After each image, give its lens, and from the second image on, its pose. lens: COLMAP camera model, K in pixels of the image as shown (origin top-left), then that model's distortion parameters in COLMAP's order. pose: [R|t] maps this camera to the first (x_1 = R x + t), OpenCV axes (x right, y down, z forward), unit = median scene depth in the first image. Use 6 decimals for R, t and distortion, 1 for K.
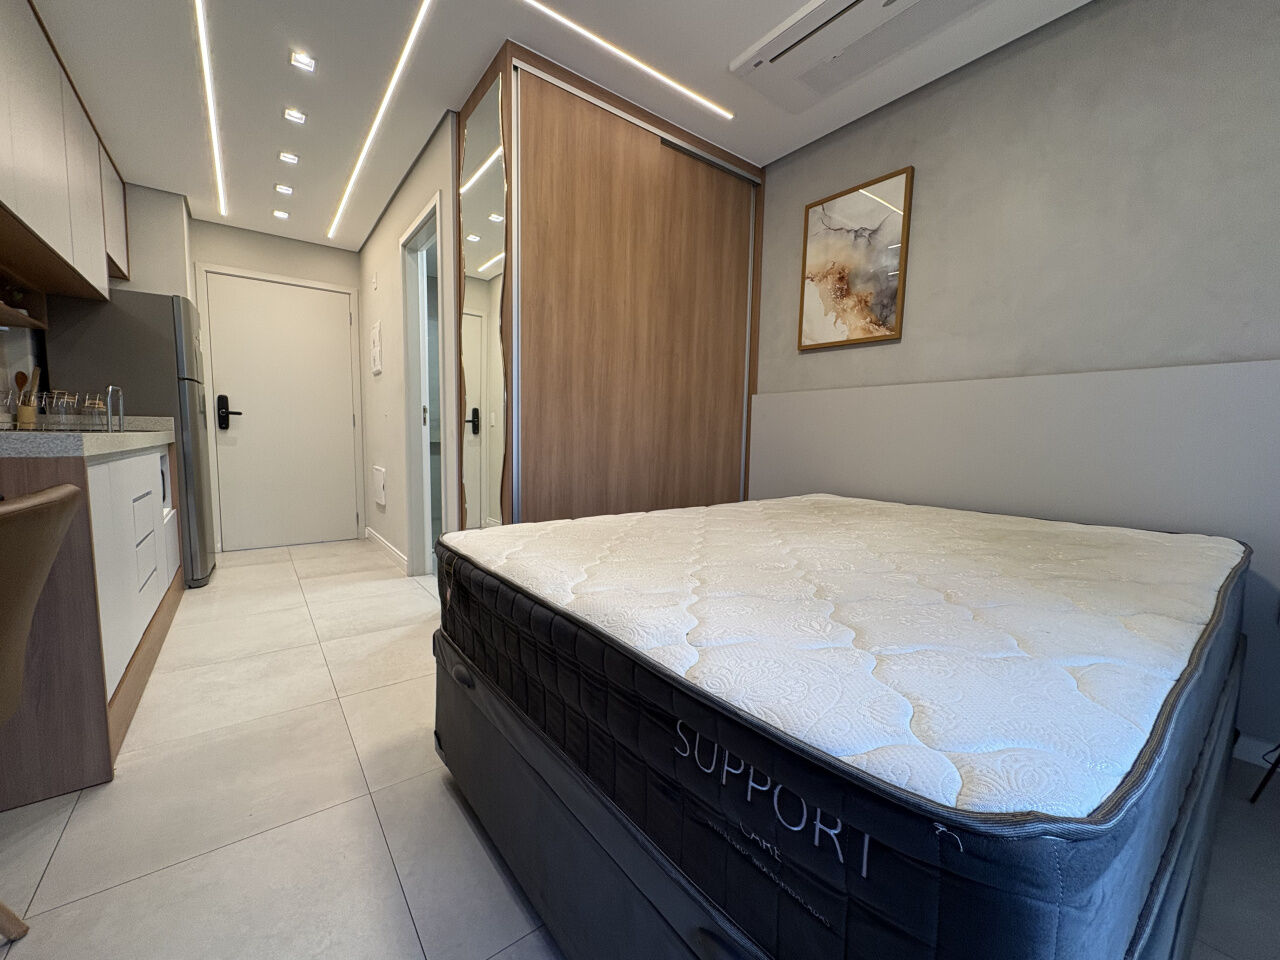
lens RADIAL K [[510.1, 0, 639.6], [0, 510.1, 479.3], [0, 0, 1]] dist [-0.000067, -0.000328]
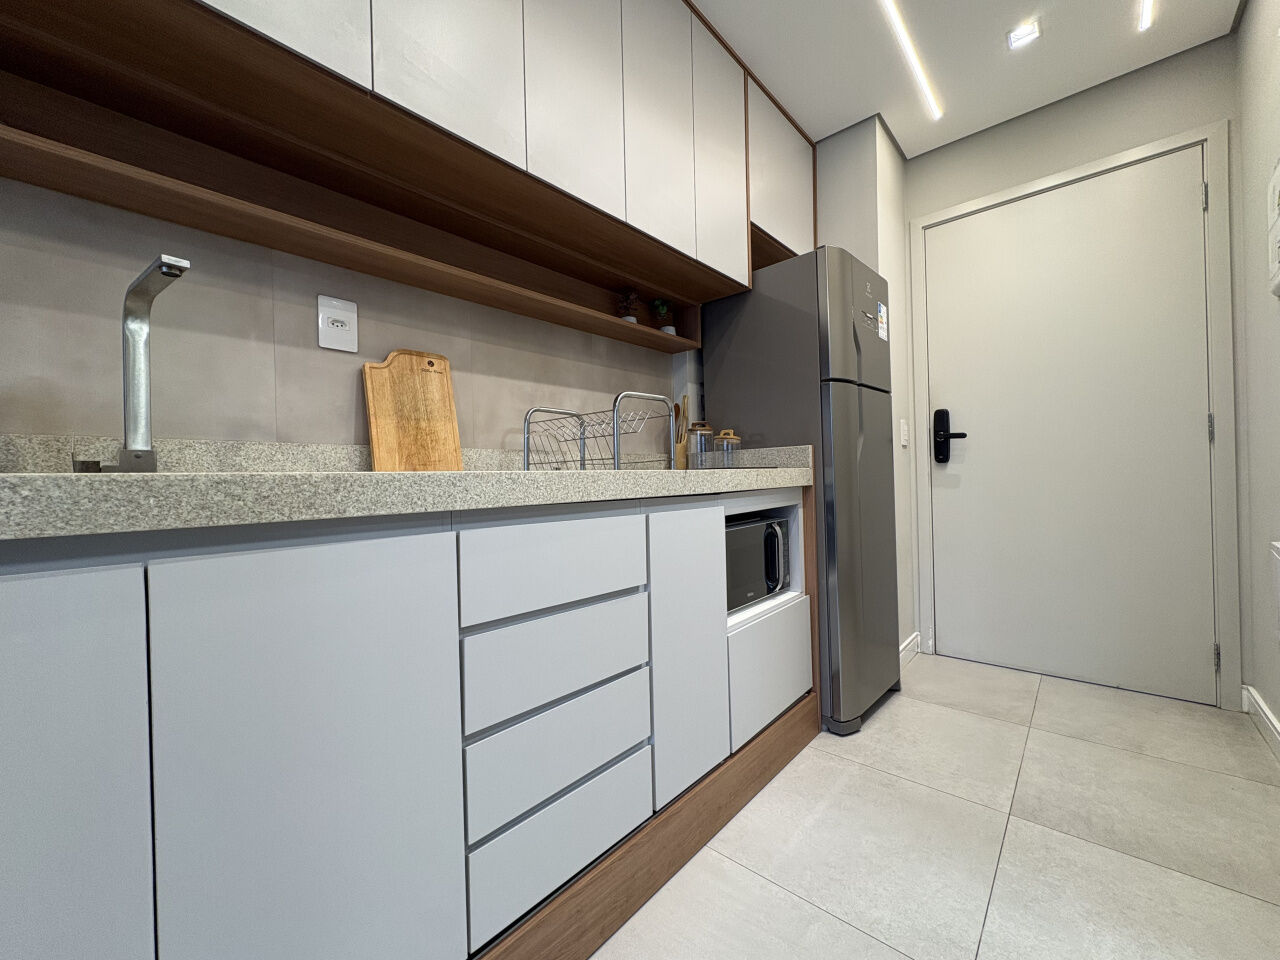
lens RADIAL K [[510.1, 0, 641.6], [0, 510.1, 479.4], [0, 0, 1]] dist [-0.000067, -0.000328]
pose [[0.191853, -0.017642, -0.981265, -0.371472], [-0.054356, 0.998113, -0.028573, -0.054391], [0.979917, 0.058819, 0.190531, 0.723171]]
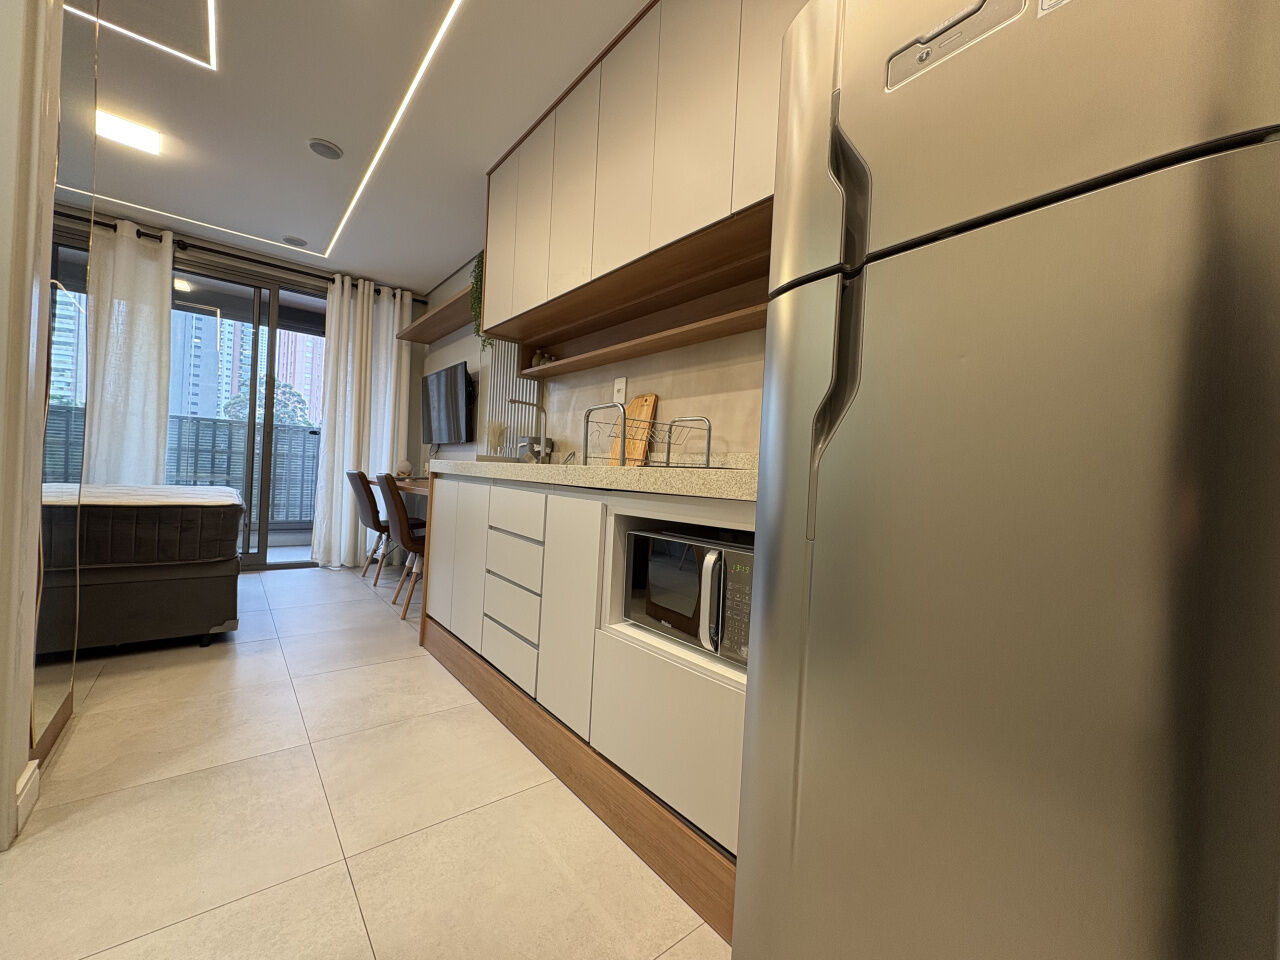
lens RADIAL K [[510.1, 0, 638.1], [0, 510.1, 480.6], [0, 0, 1]] dist [-0.000067, -0.000328]
pose [[-0.997032, -0.071054, -0.029641, -0.866035], [-0.073522, 0.992973, 0.092733, -0.118471], [0.022843, 0.094637, -0.995250, 1.408468]]
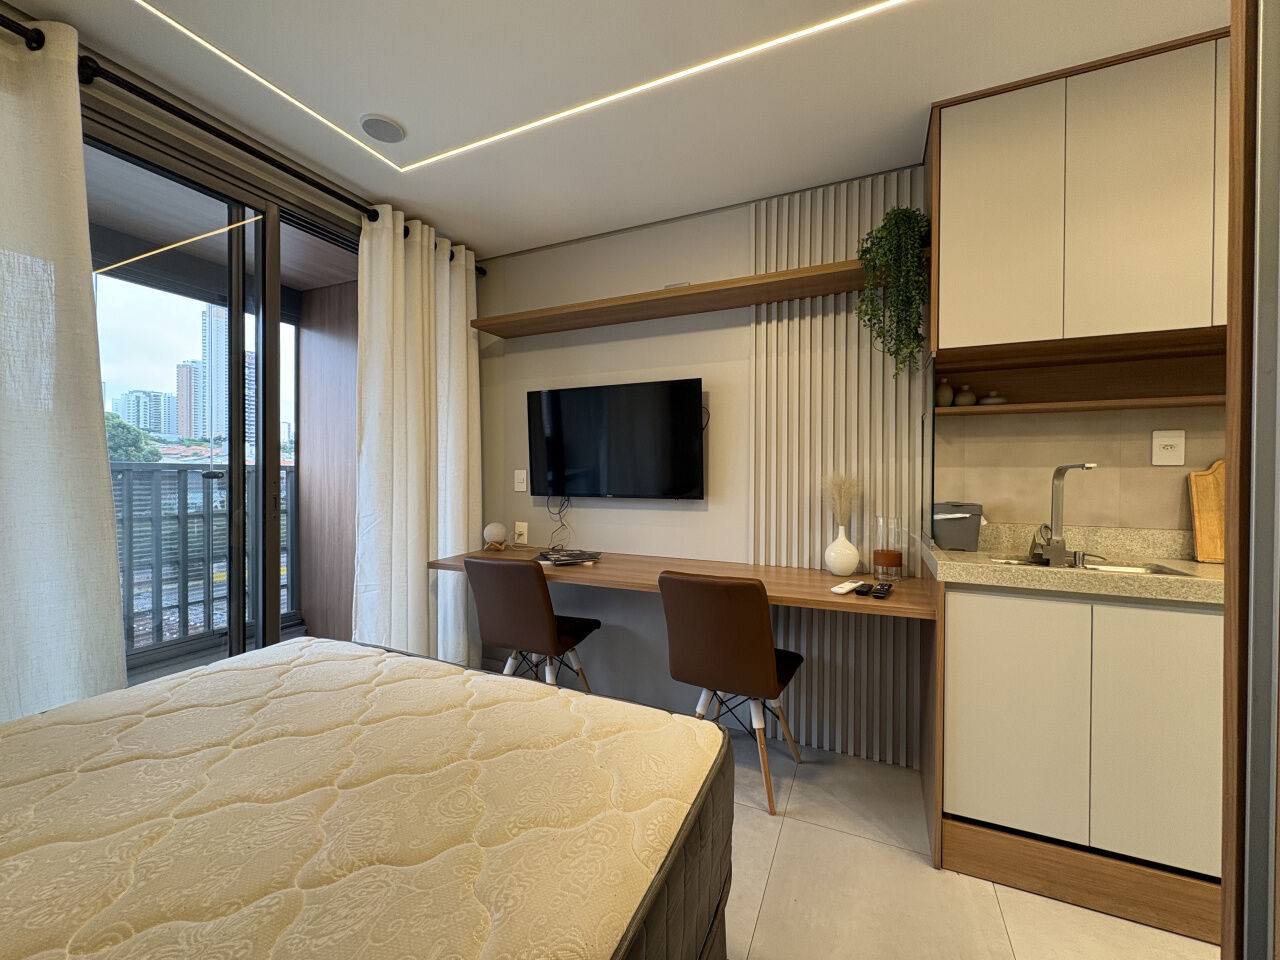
lens RADIAL K [[510.1, 0, 641.2], [0, 510.1, 478.7], [0, 0, 1]] dist [-0.000067, -0.000328]
pose [[-0.883280, -0.018158, -0.468495, 0.041545], [-0.058857, 0.995639, 0.072378, -0.154525], [0.465137, 0.091505, -0.880497, 0.804601]]
